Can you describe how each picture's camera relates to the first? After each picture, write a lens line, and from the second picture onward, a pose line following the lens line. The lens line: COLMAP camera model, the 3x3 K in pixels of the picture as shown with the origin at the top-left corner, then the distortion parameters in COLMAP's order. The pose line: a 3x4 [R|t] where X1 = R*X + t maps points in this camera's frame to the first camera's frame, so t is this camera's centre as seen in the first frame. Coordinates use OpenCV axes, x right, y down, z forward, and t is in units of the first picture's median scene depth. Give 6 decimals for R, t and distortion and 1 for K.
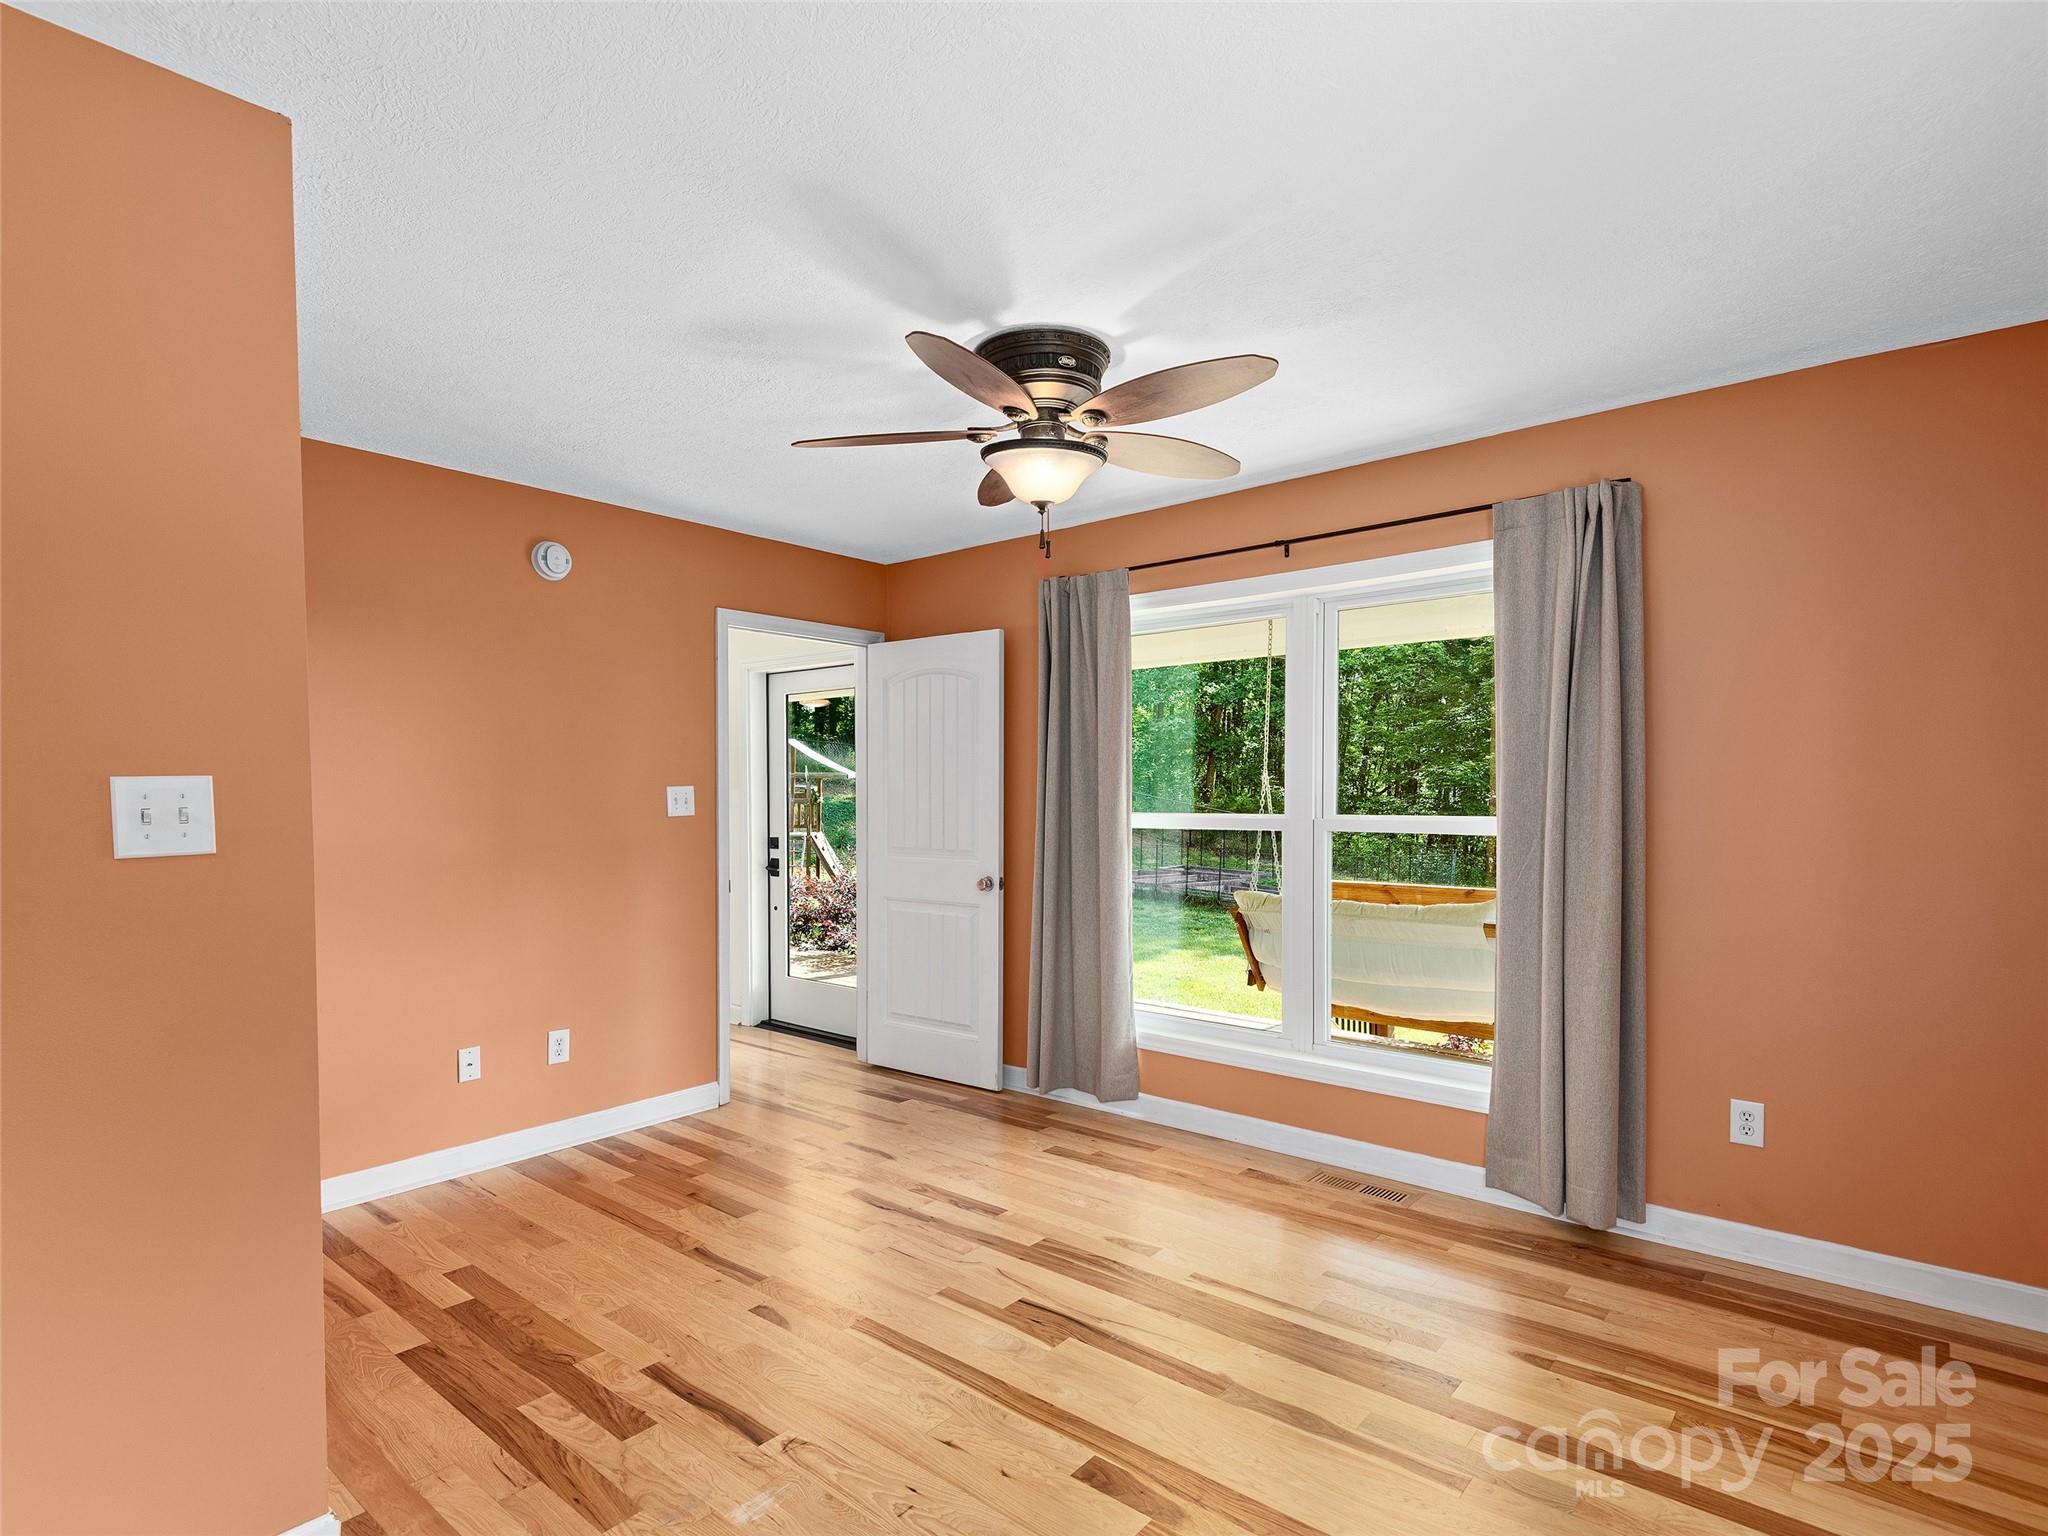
lens RADIAL K [[1038.1, 0, 1022.8], [0, 1038.1, 782.7], [0, 0, 1]] dist [0.023111, -0.007900]
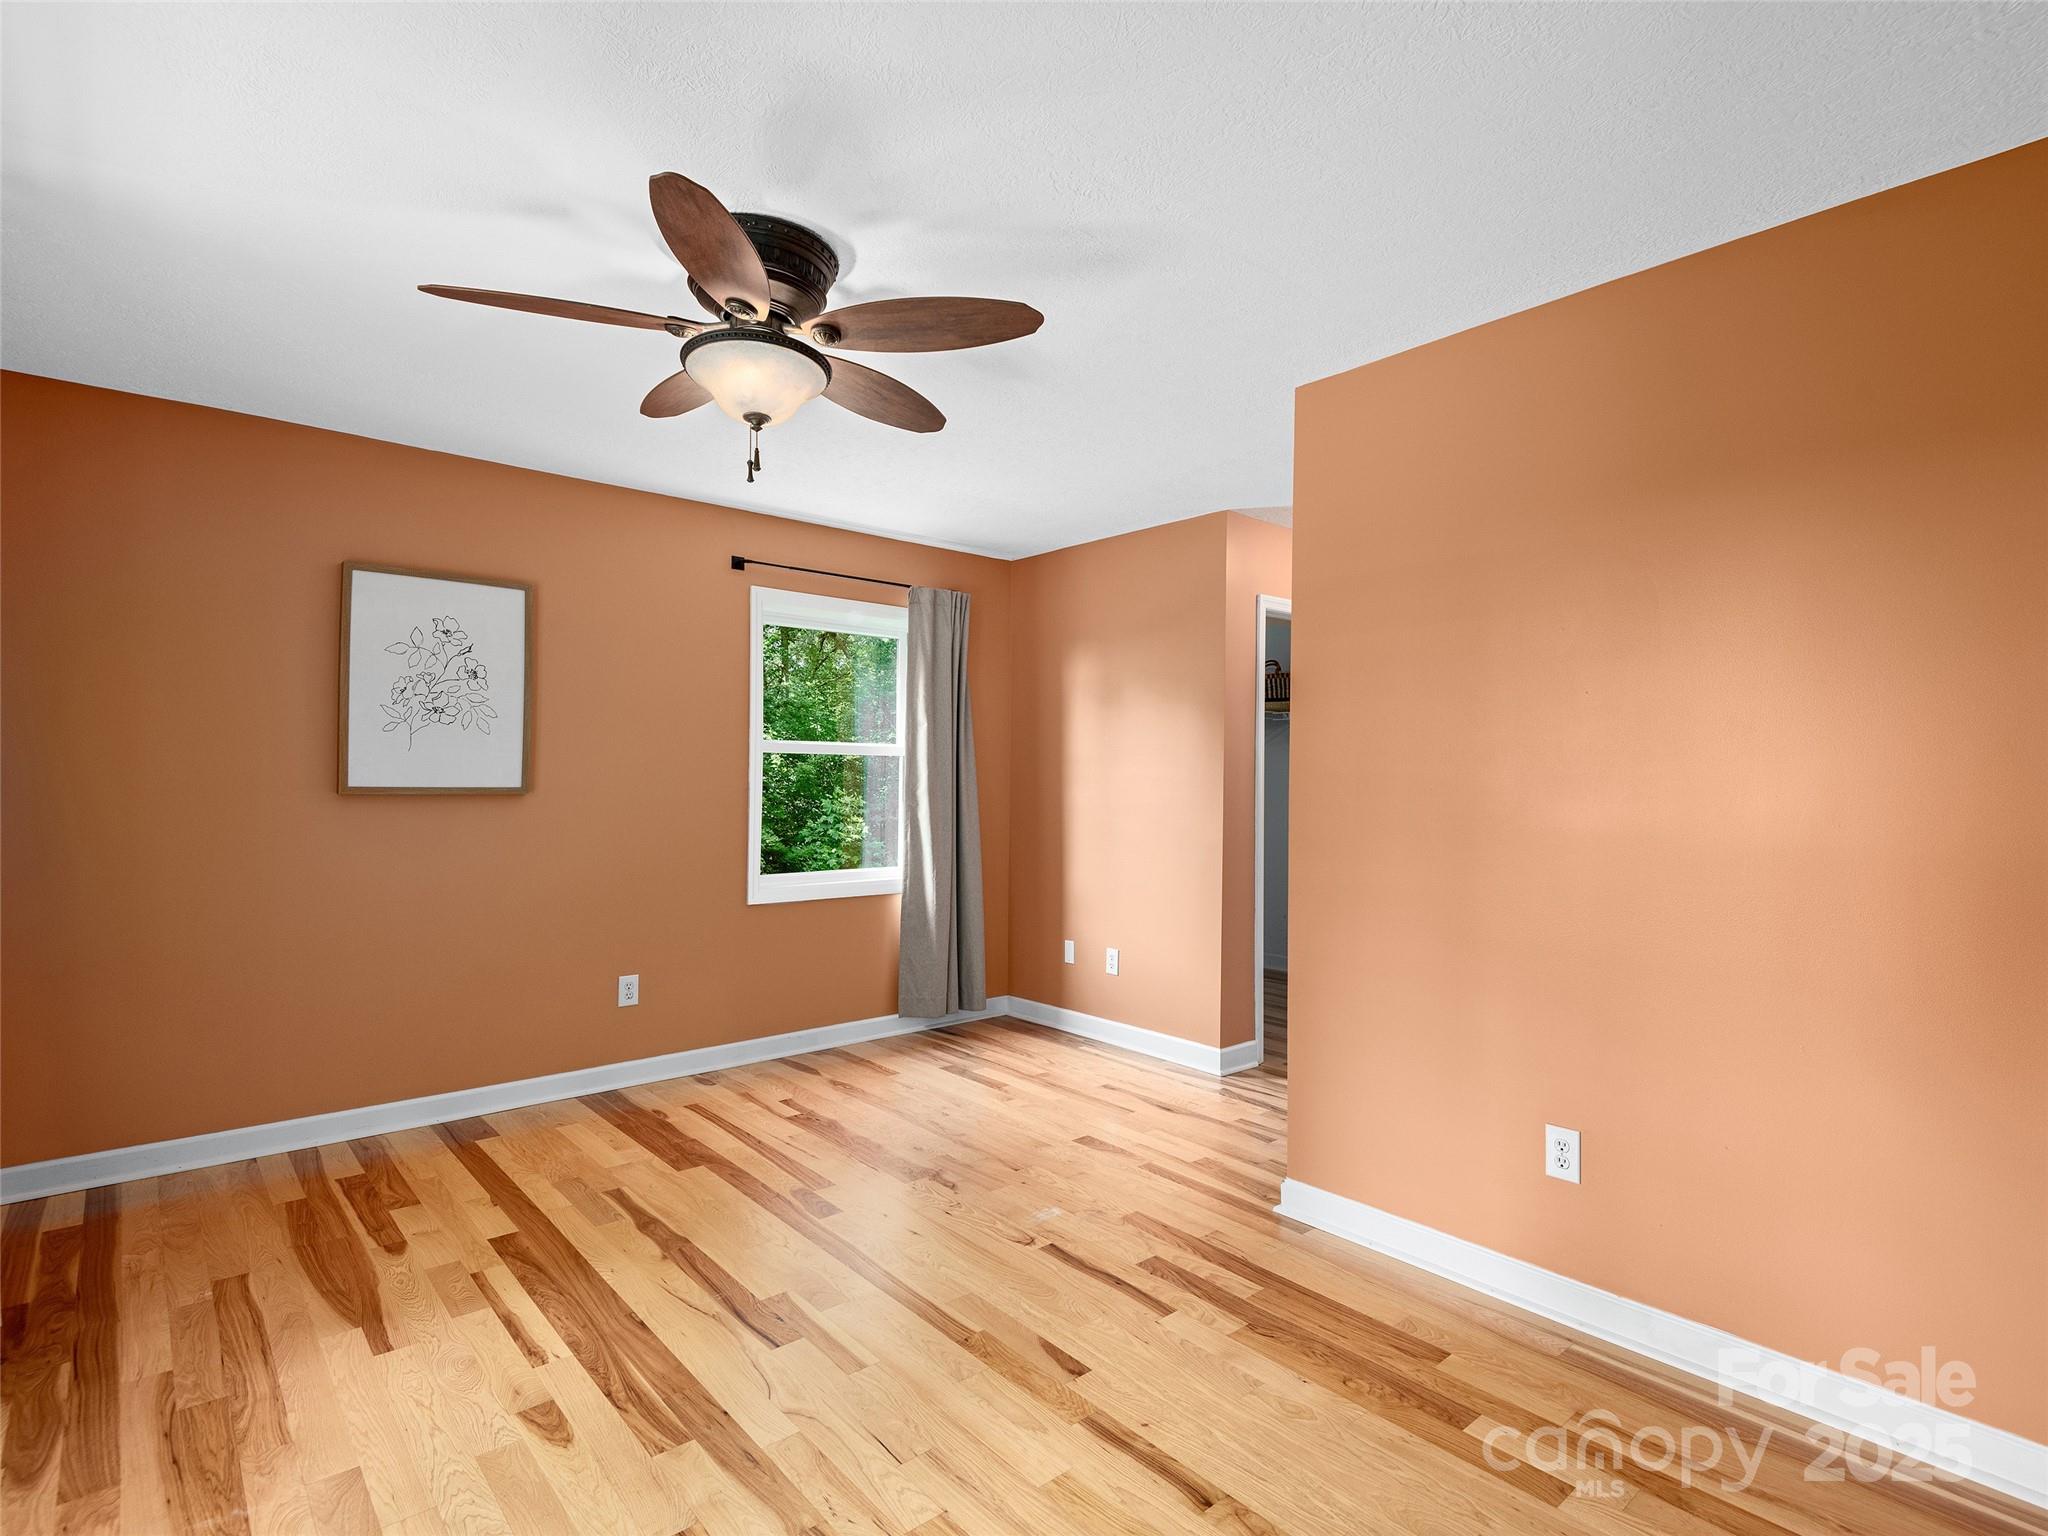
lens RADIAL K [[1038.1, 0, 1026.1], [0, 1038.1, 773.5], [0, 0, 1]] dist [0.023111, -0.007900]
pose [[-0.984051, -0.001635, 0.177881, -0.396339], [-0.005226, 0.999792, -0.019725, 0.049812], [-0.177812, -0.020340, -0.983854, 2.027593]]
